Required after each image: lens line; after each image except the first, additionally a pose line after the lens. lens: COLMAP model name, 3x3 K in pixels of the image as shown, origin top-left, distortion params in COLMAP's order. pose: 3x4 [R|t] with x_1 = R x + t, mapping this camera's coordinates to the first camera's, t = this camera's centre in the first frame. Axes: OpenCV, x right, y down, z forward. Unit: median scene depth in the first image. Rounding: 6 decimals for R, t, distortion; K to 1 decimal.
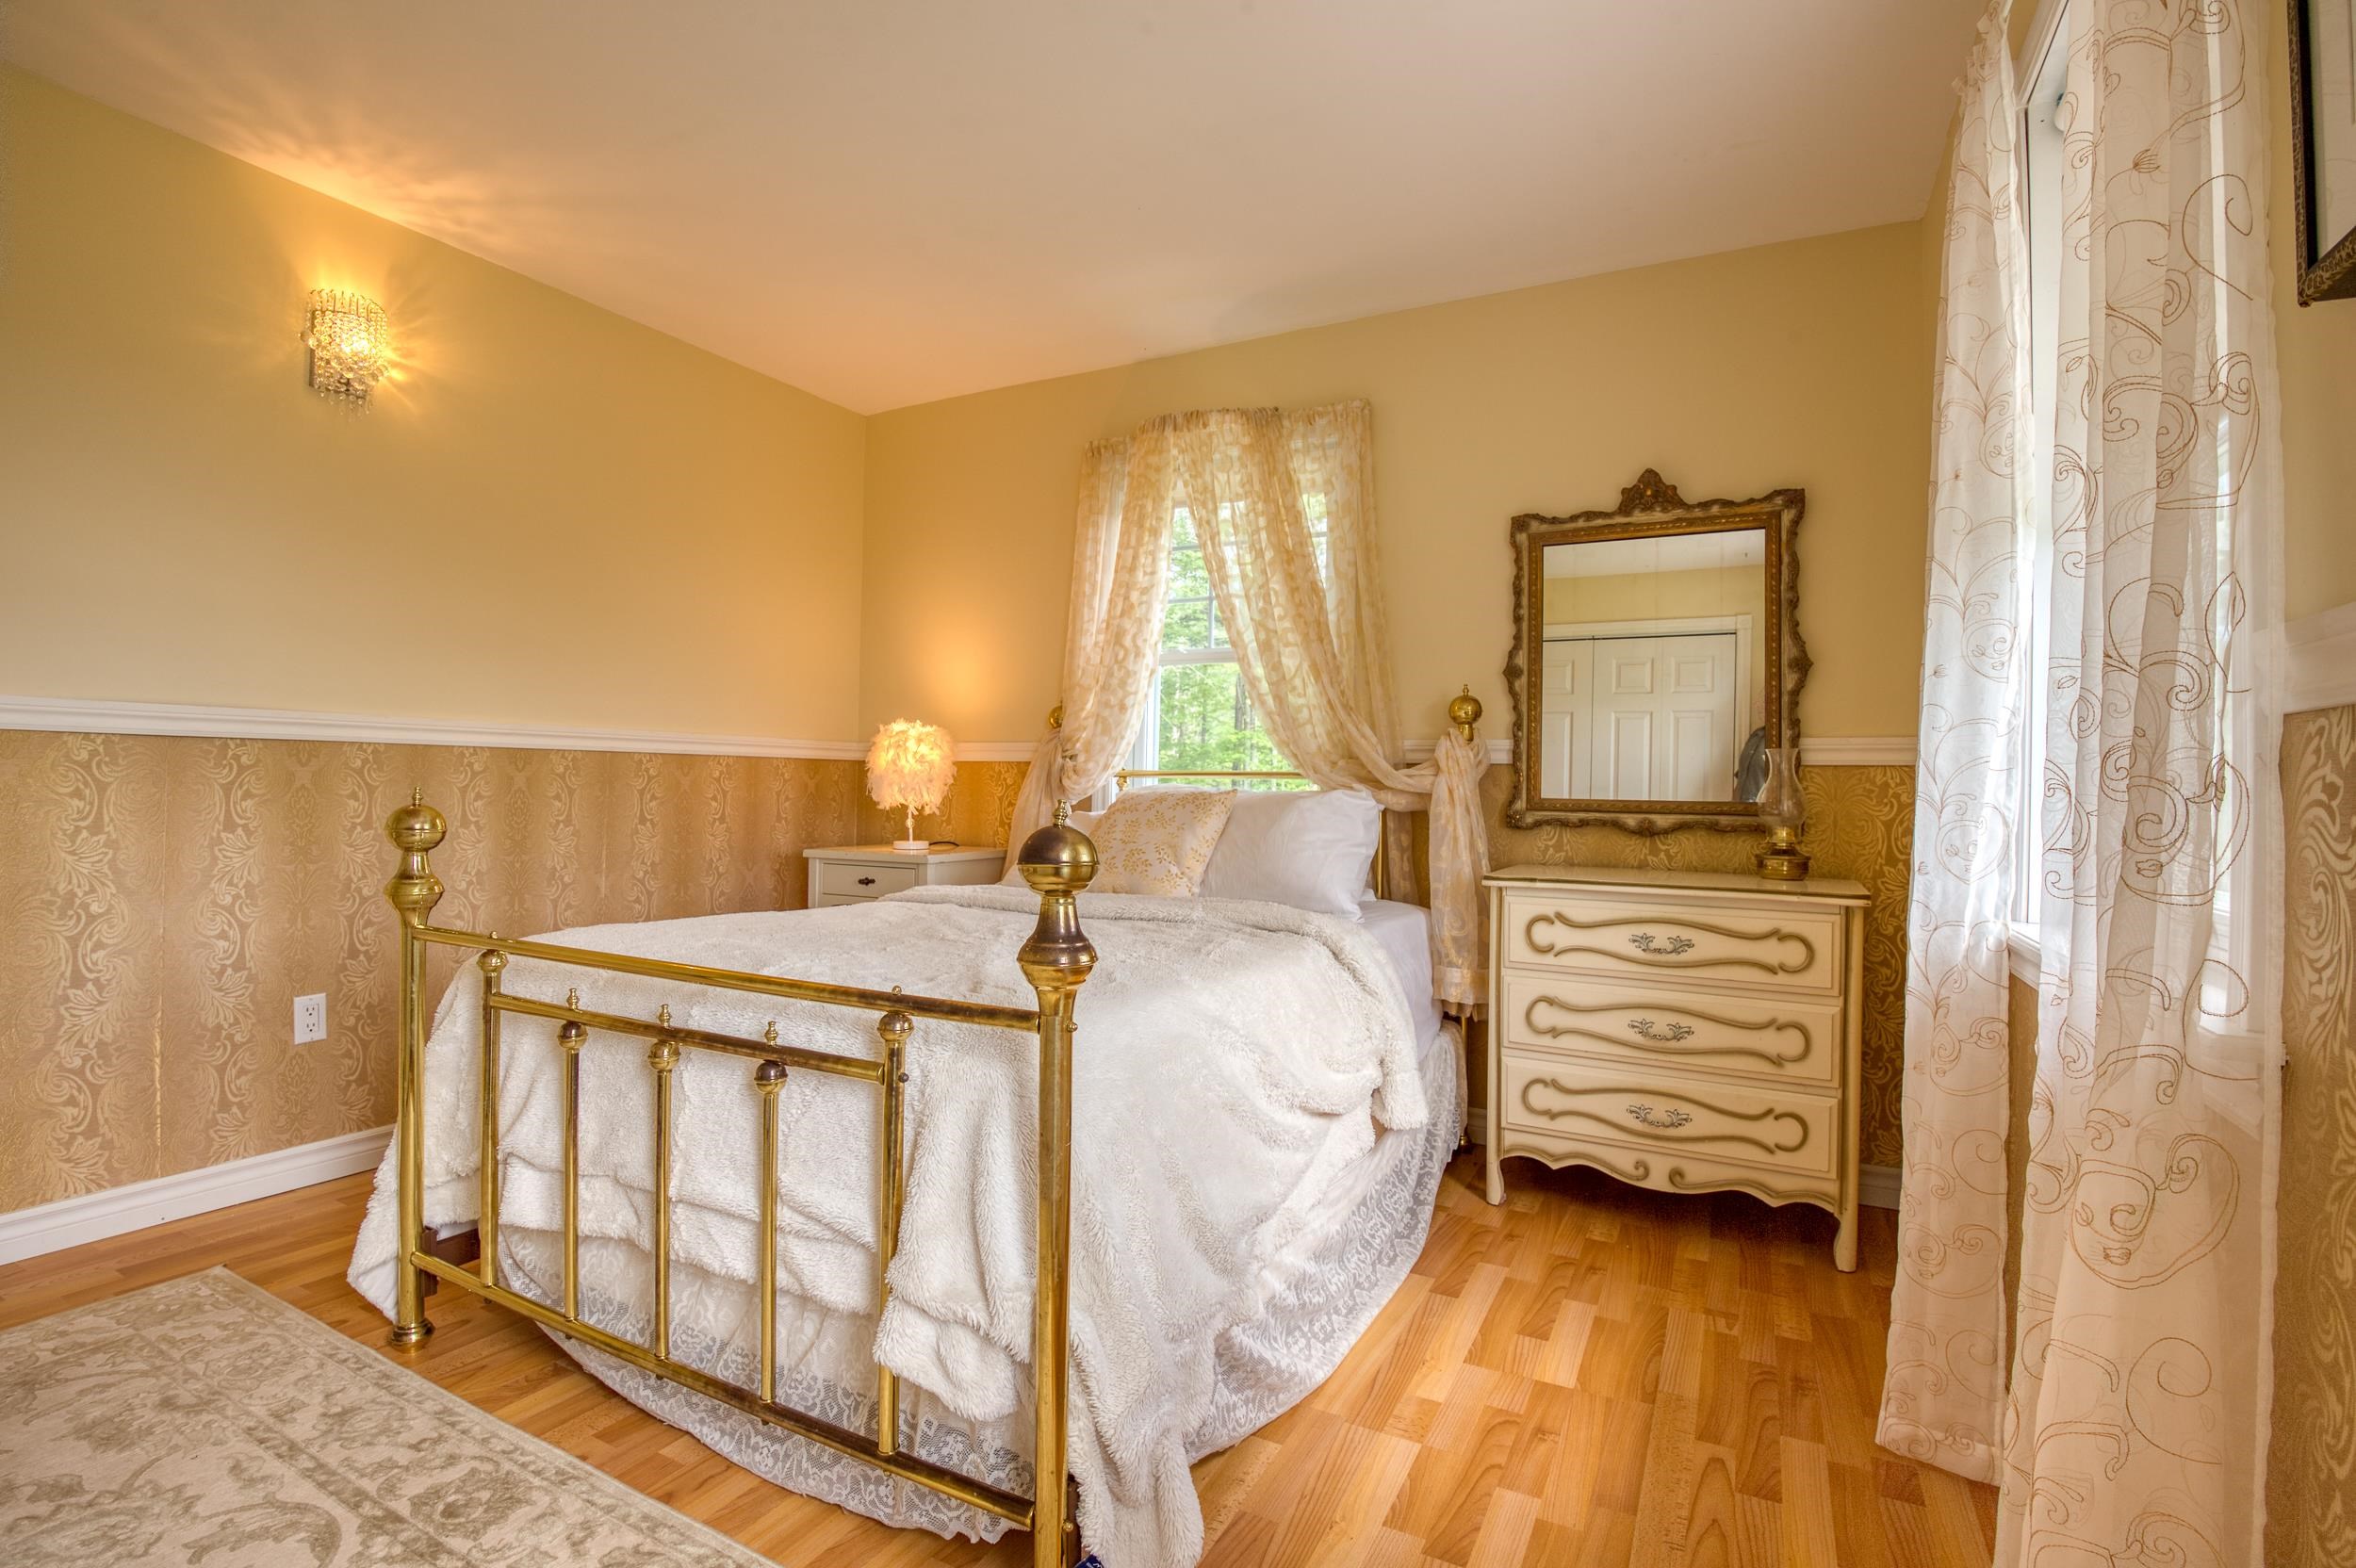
lens RADIAL K [[1081.2, 0, 1172.2], [0, 1081.2, 761.1], [0, 0, 1]] dist [-0.040689, 0.000682]
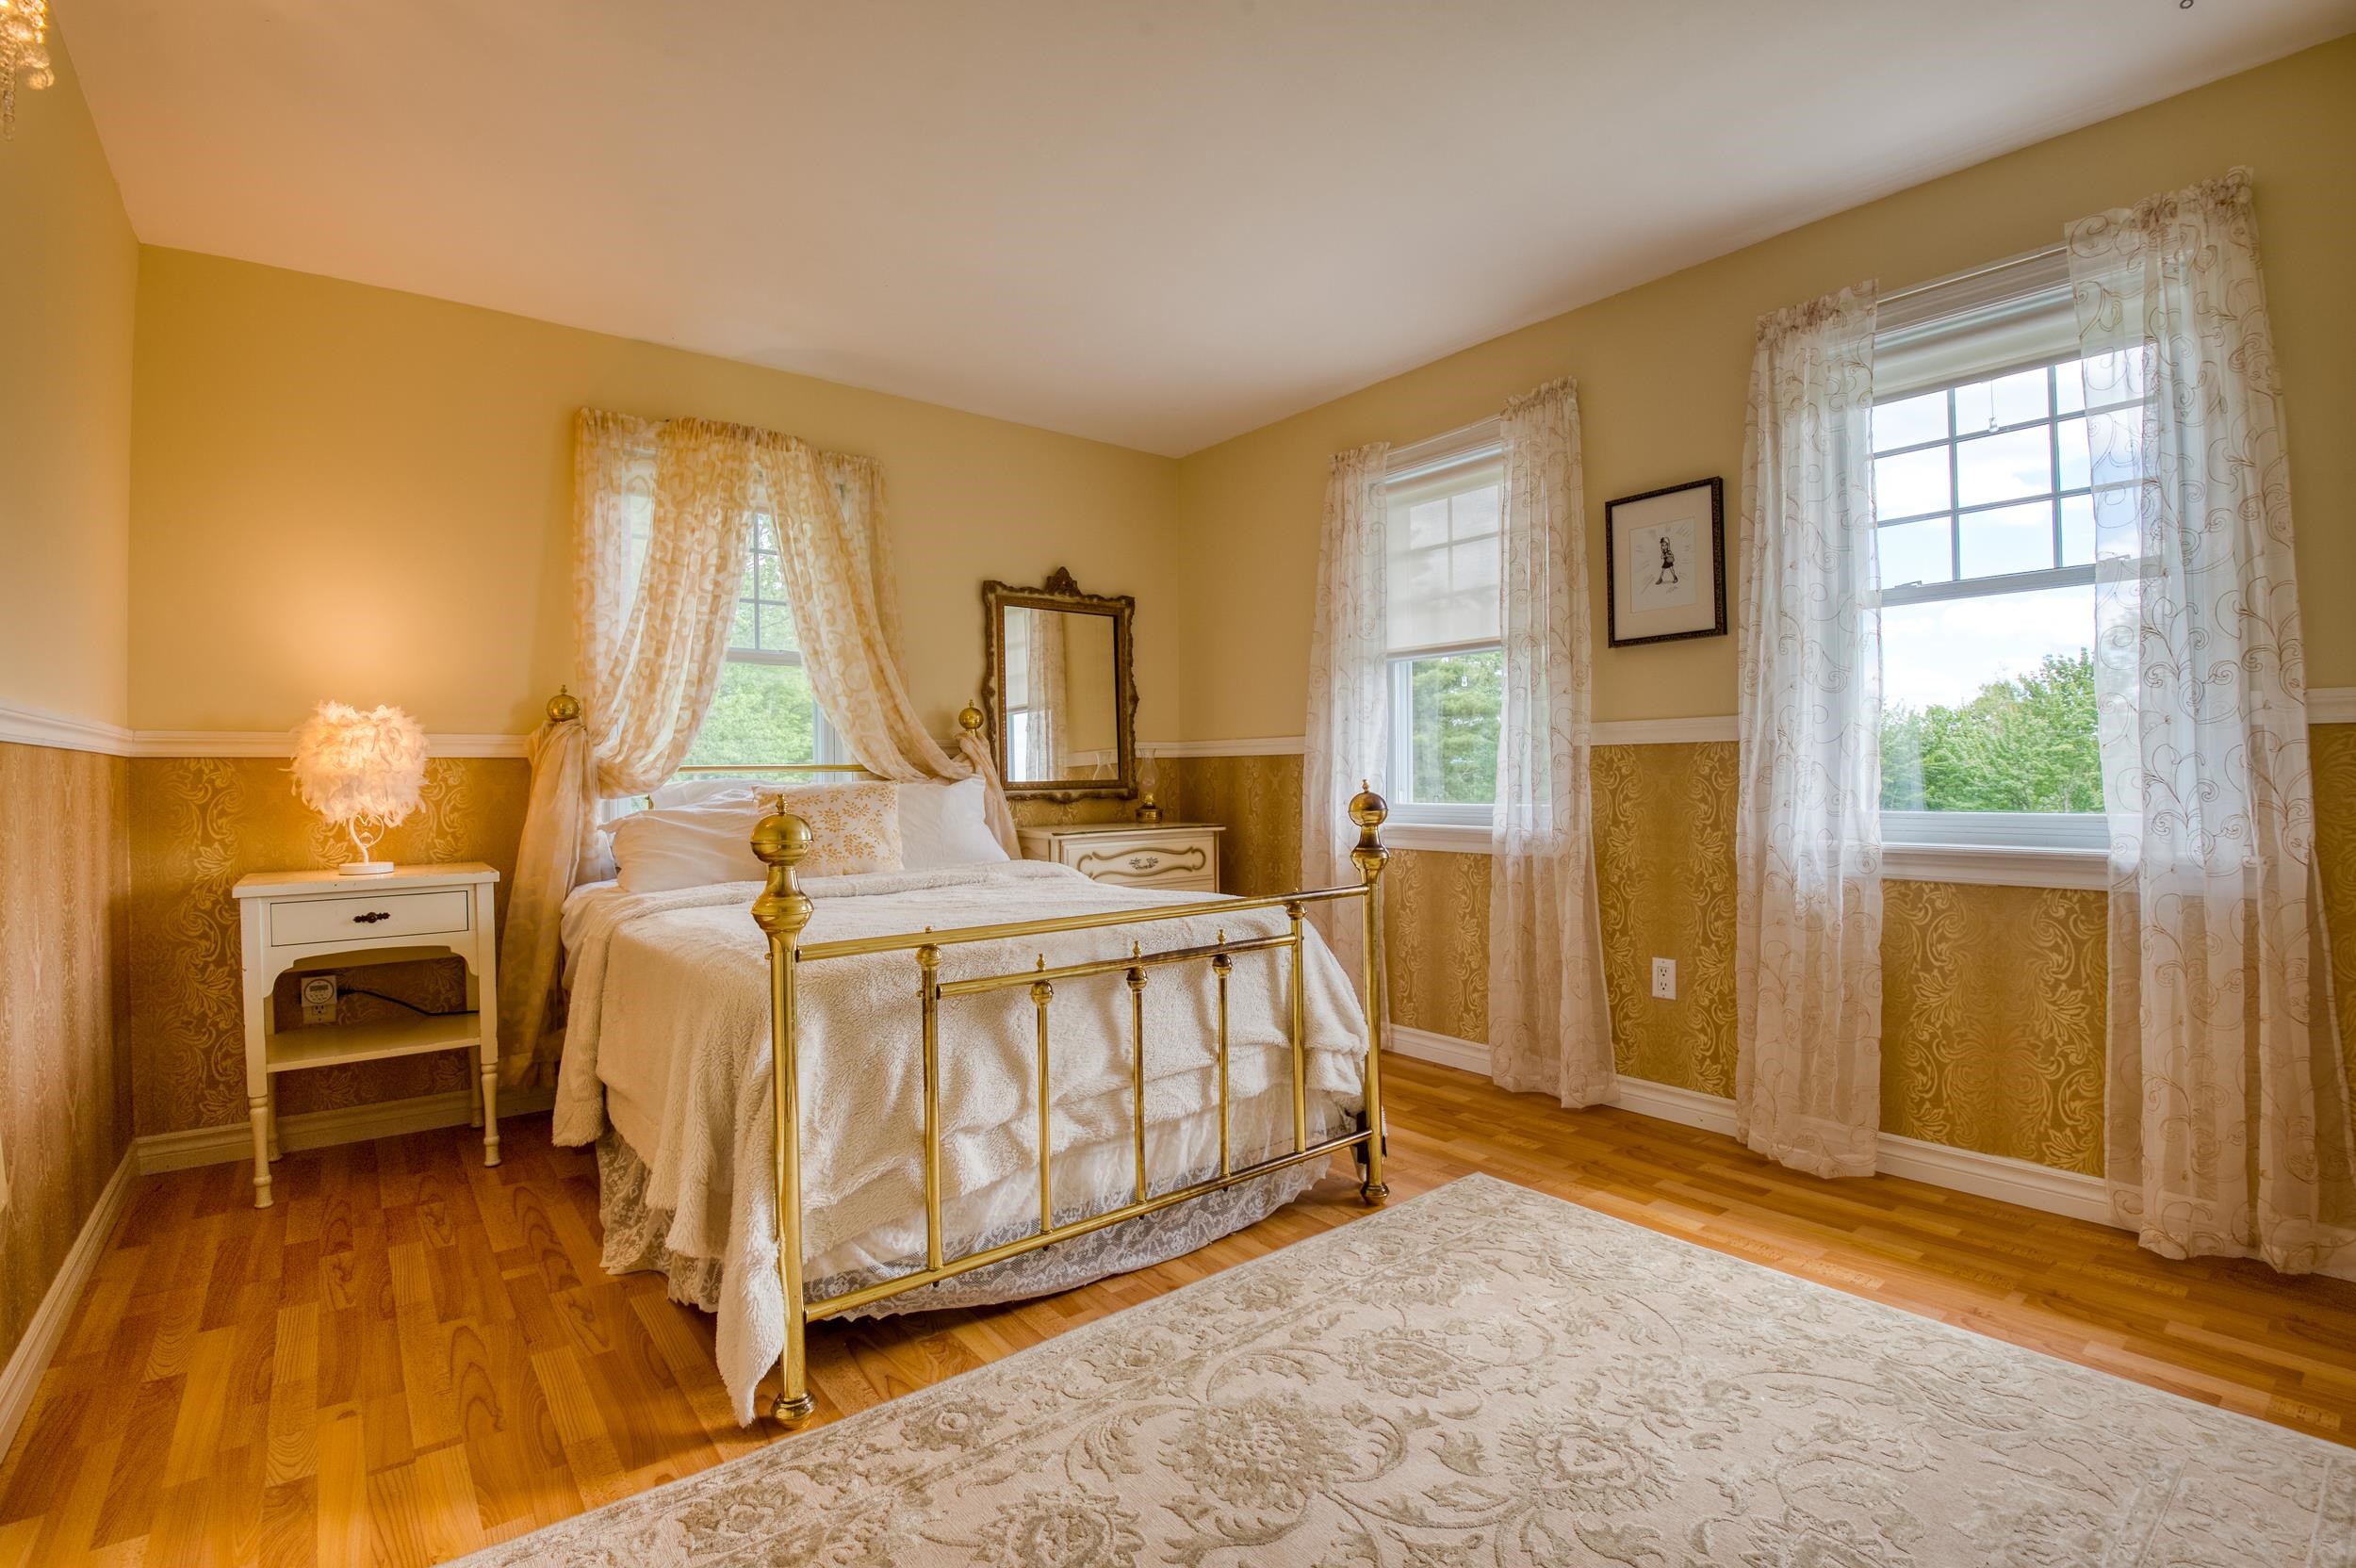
lens RADIAL K [[1081.2, 0, 1173.2], [0, 1081.2, 790.9], [0, 0, 1]] dist [-0.040689, 0.000682]
pose [[0.391929, -0.035355, 0.919316, -0.967724], [-0.002938, 0.999208, 0.039680, -0.012086], [-0.919991, -0.018253, 0.391514, 0.243774]]
